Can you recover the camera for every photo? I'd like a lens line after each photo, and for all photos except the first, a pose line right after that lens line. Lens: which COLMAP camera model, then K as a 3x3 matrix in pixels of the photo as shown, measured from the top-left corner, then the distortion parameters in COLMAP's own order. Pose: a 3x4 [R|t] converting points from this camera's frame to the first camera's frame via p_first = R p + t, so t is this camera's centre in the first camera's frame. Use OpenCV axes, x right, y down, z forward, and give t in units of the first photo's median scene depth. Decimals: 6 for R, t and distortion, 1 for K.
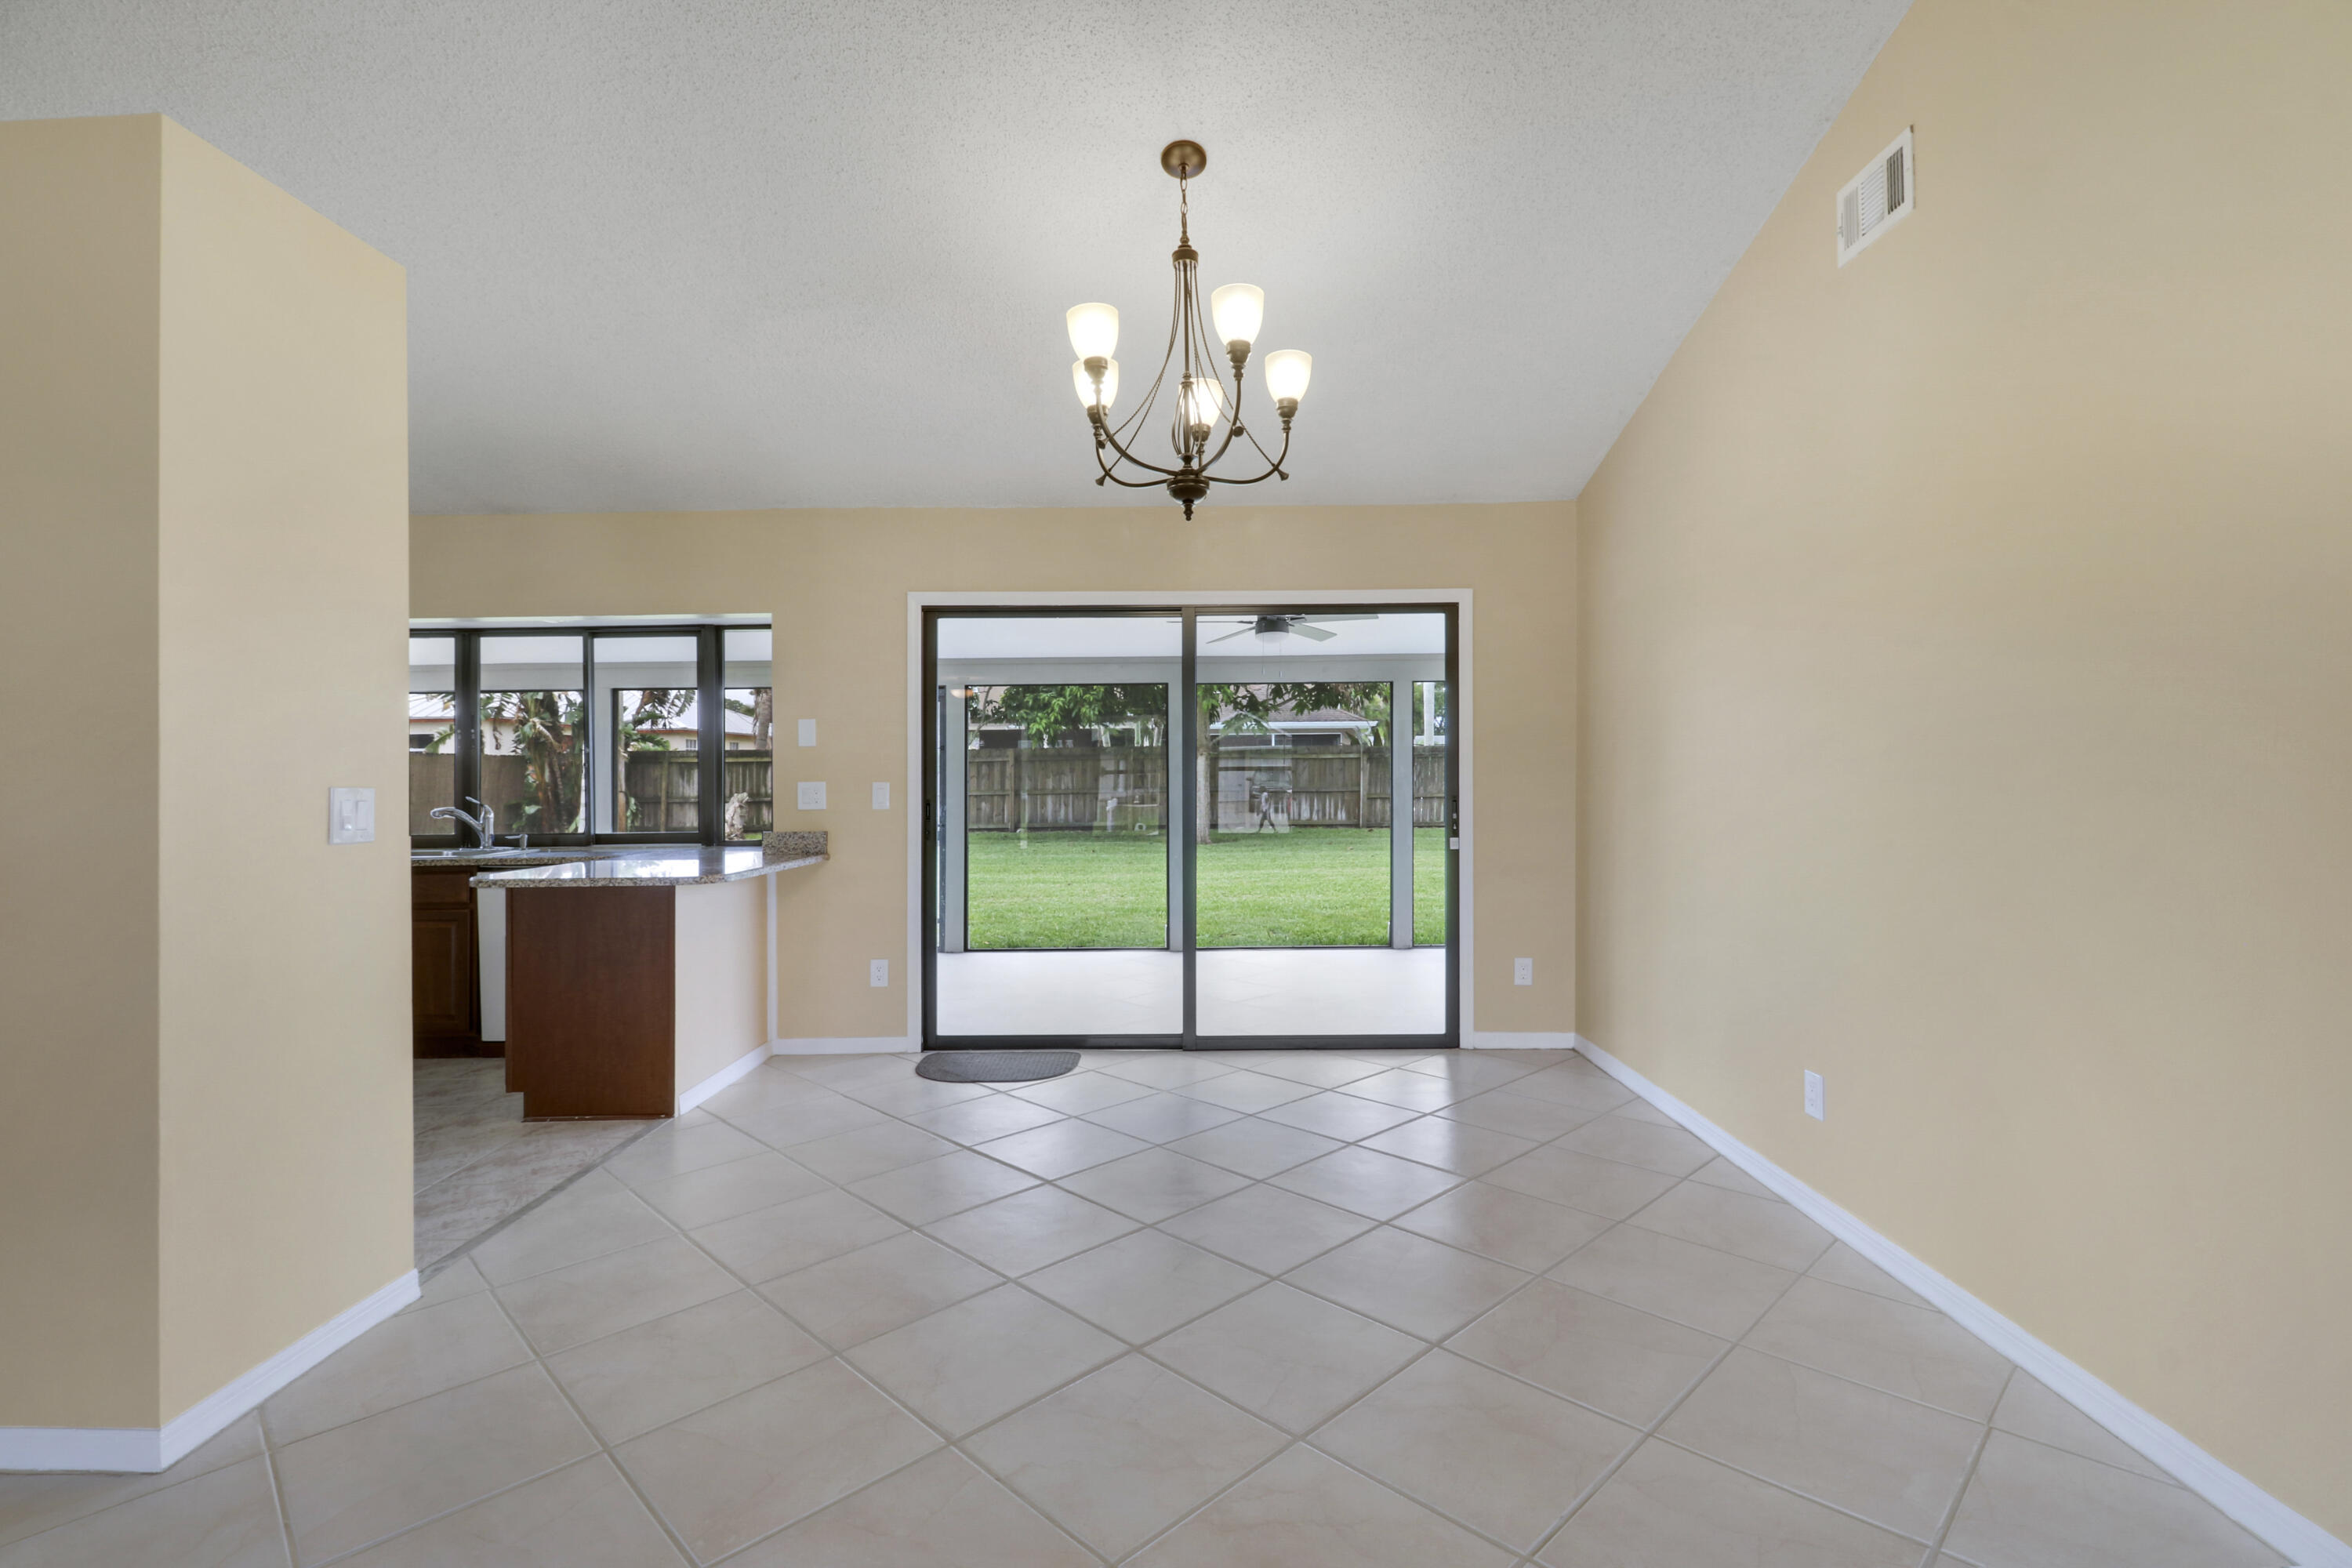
lens RADIAL K [[1083.4, 0, 1182.7], [0, 1083.4, 778.6], [0, 0, 1]] dist [0.001413, 0.000242]
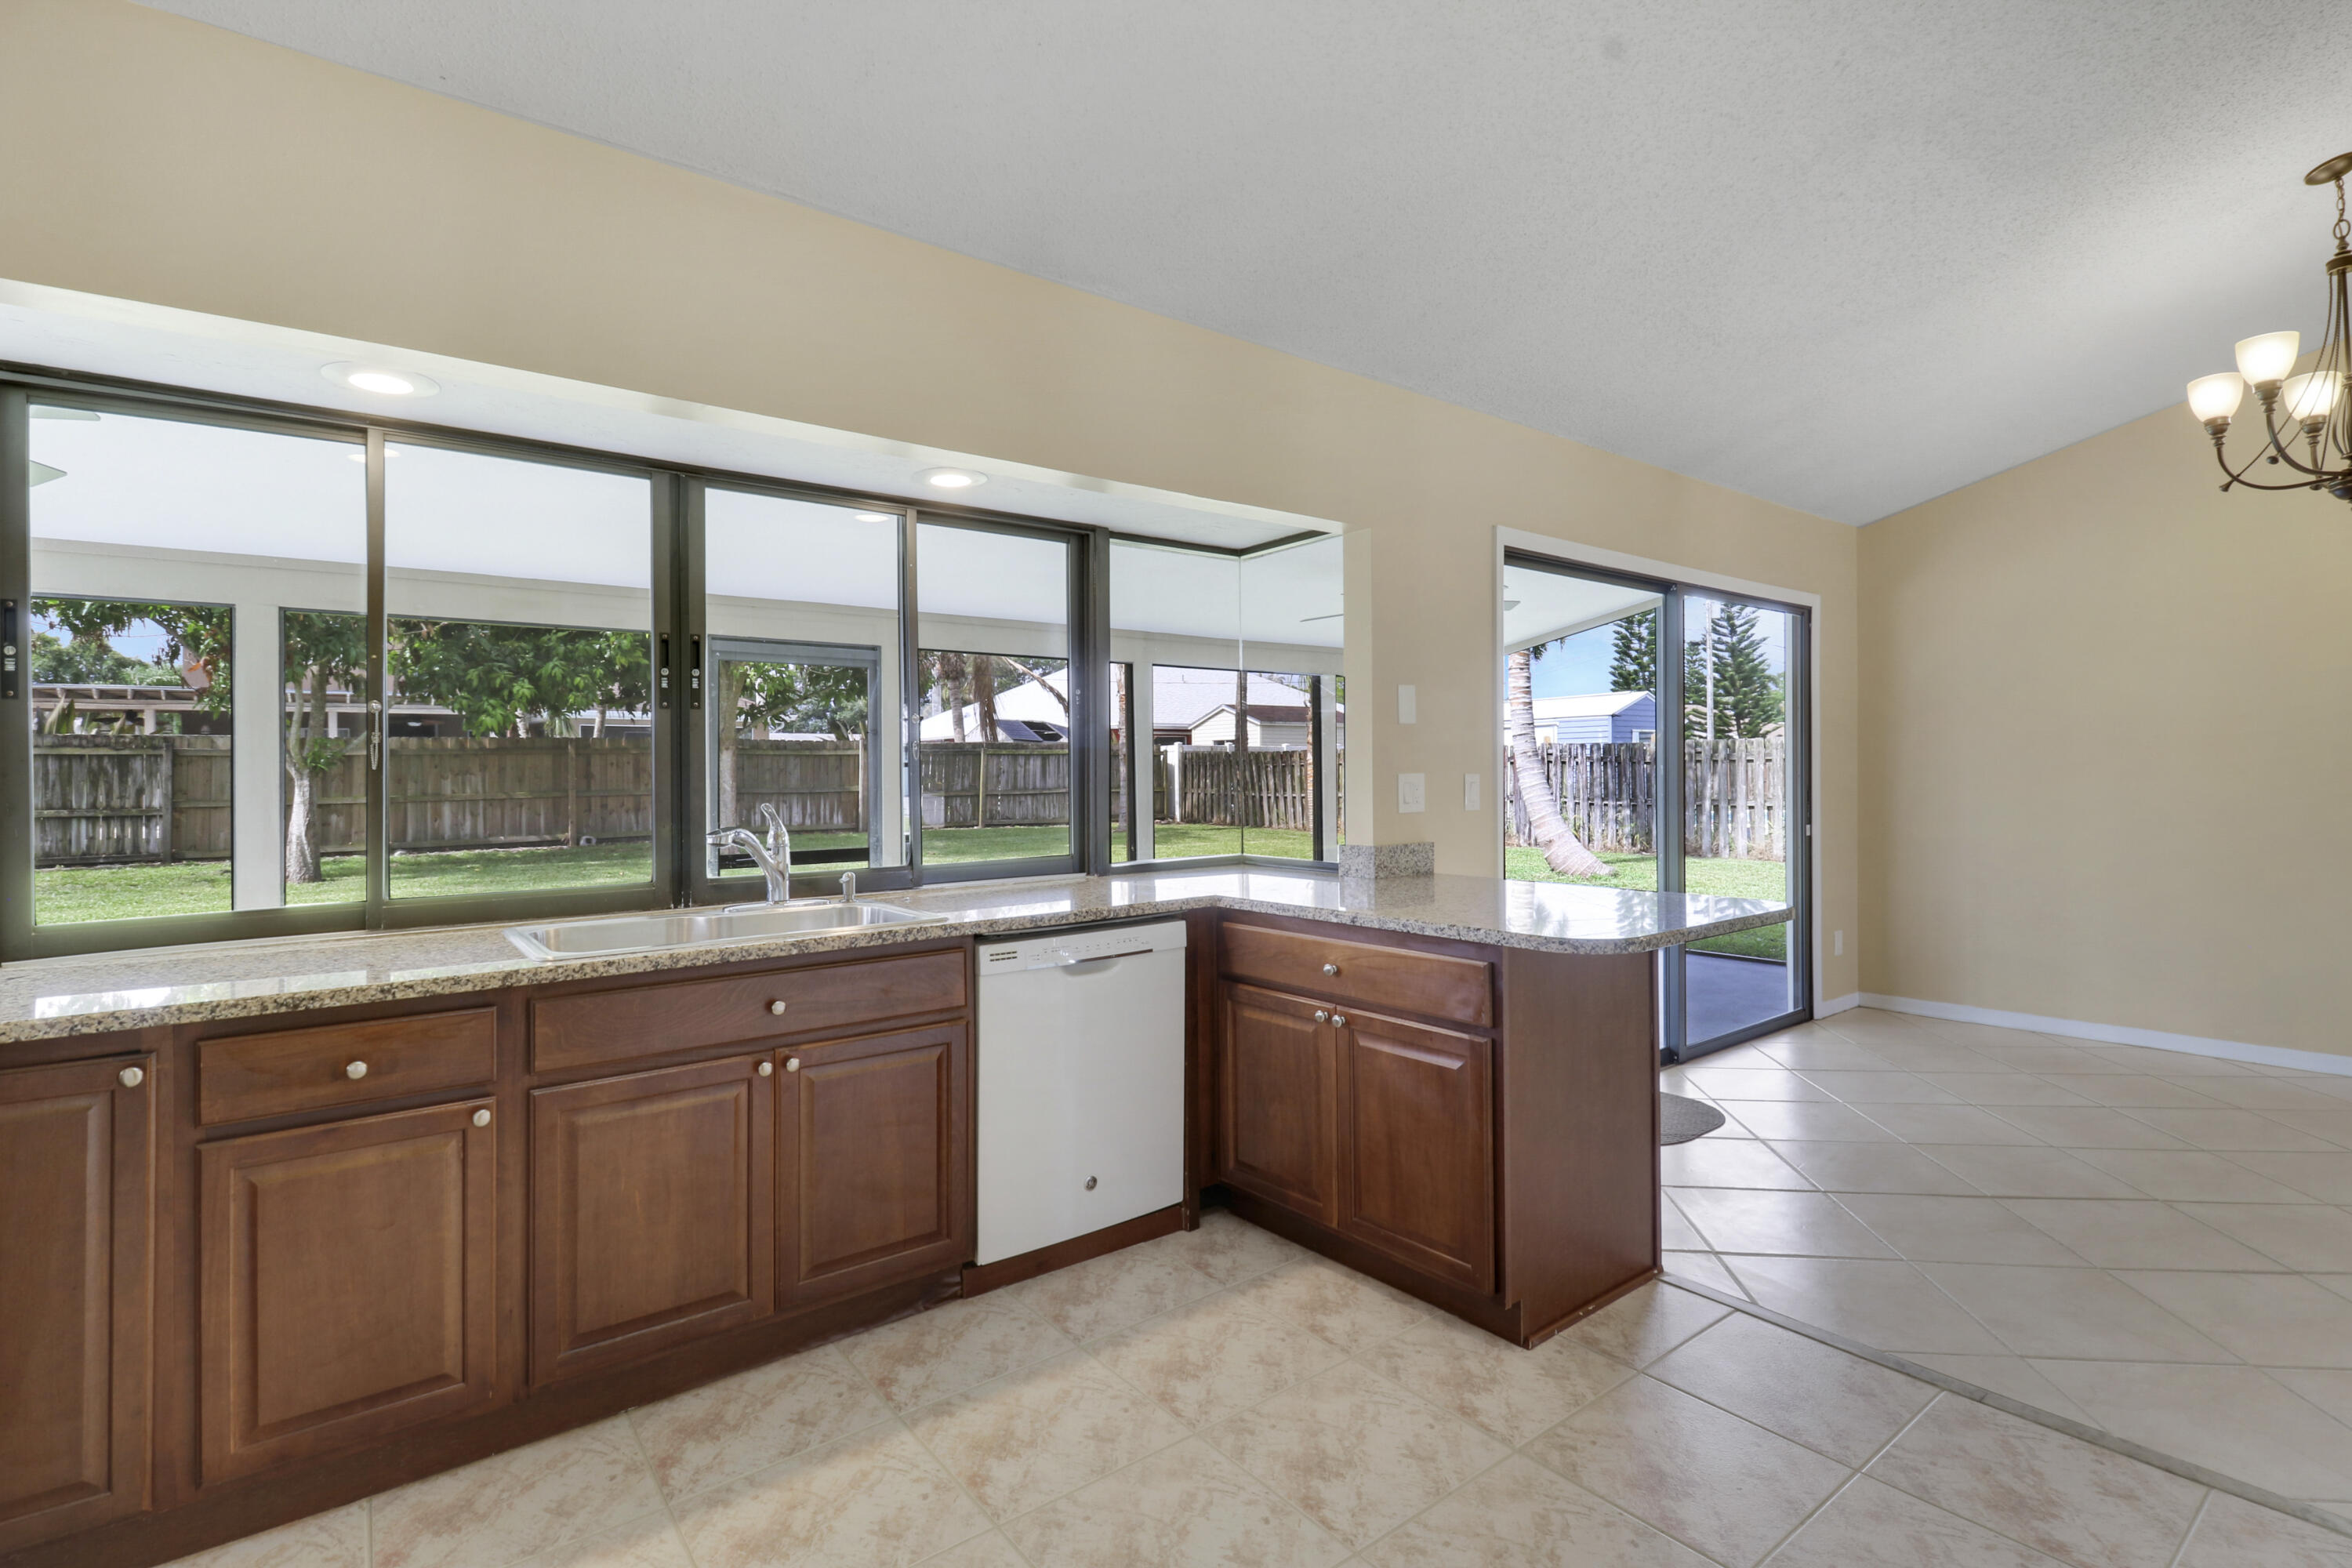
lens RADIAL K [[1092.8, 0, 1192.0], [0, 1092.8, 777.3], [0, 0, 1]] dist [-0.000353, -0.014467]
pose [[0.779030, -0.003008, 0.626980, -0.875154], [0.004408, 0.999990, -0.000679, 0.005166], [-0.626971, 0.003292, 0.779035, 0.521383]]
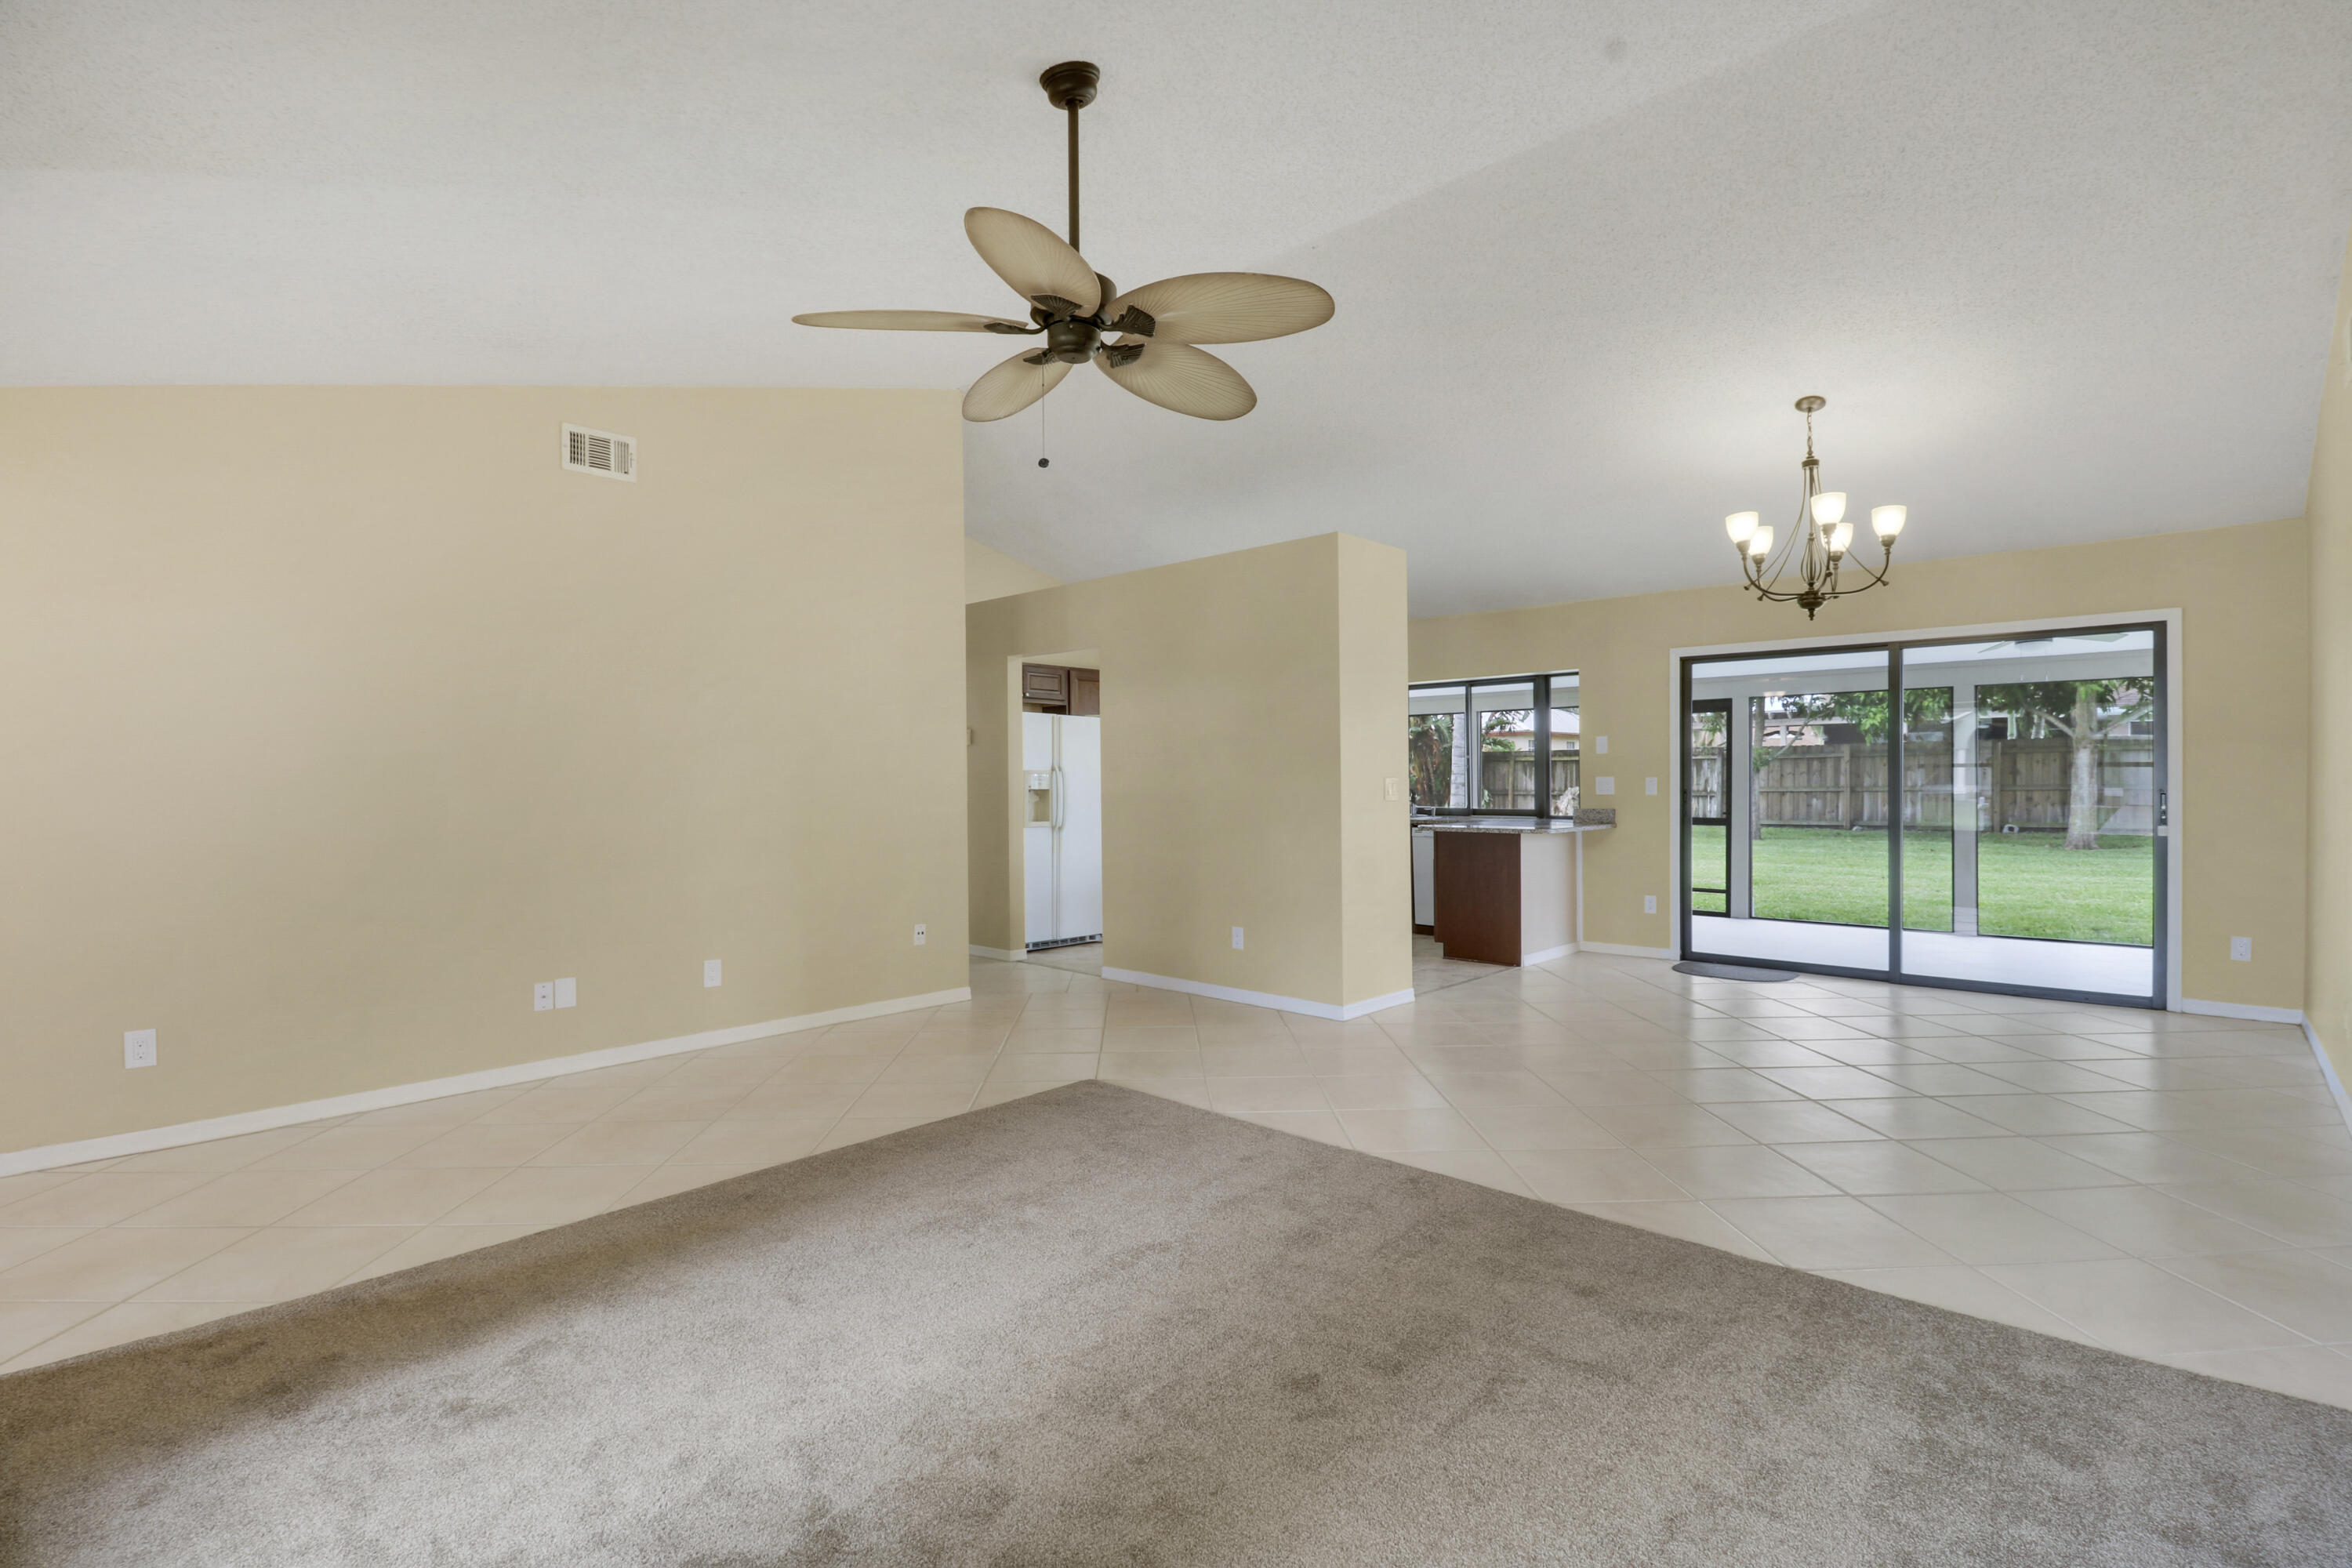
lens RADIAL K [[1083.6, 0, 1188.3], [0, 1083.6, 806.6], [0, 0, 1]] dist [-0.003360, -0.000339]
pose [[0.742535, 0.020036, -0.669508, 0.242006], [-0.000203, 0.999559, 0.029689, 0.000389], [0.669808, -0.021909, 0.742211, -0.521425]]
